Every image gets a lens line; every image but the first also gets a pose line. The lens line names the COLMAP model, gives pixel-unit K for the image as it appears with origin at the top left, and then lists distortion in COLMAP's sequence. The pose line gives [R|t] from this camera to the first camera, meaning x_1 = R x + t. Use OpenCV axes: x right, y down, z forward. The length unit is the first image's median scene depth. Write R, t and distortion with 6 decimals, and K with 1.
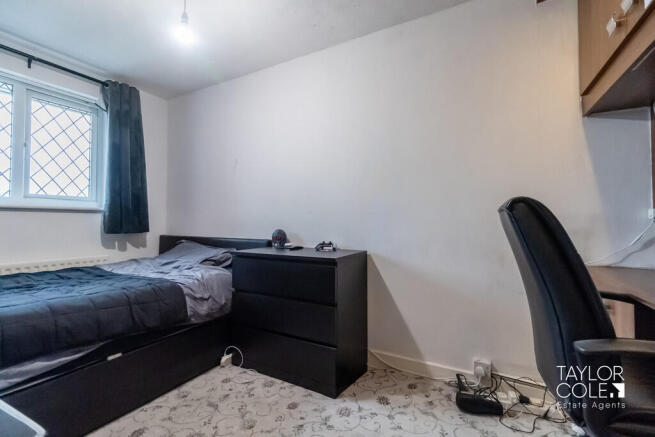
lens RADIAL K [[289.6, 0, 328.8], [0, 289.6, 214.3], [0, 0, 1]] dist [-0.018942, 0.007212]
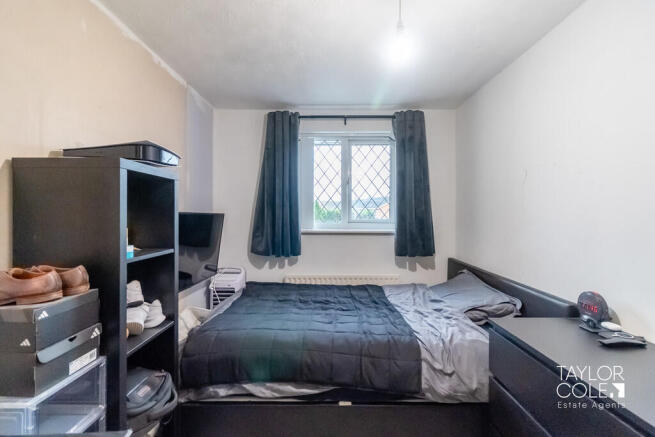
lens RADIAL K [[289.6, 0, 328.8], [0, 289.6, 214.3], [0, 0, 1]] dist [-0.018942, 0.007212]
pose [[0.467341, -0.000594, -0.884077, 0.080218], [0.022402, 0.999687, 0.011170, -0.115029], [0.883793, -0.025026, 0.467208, 0.291768]]
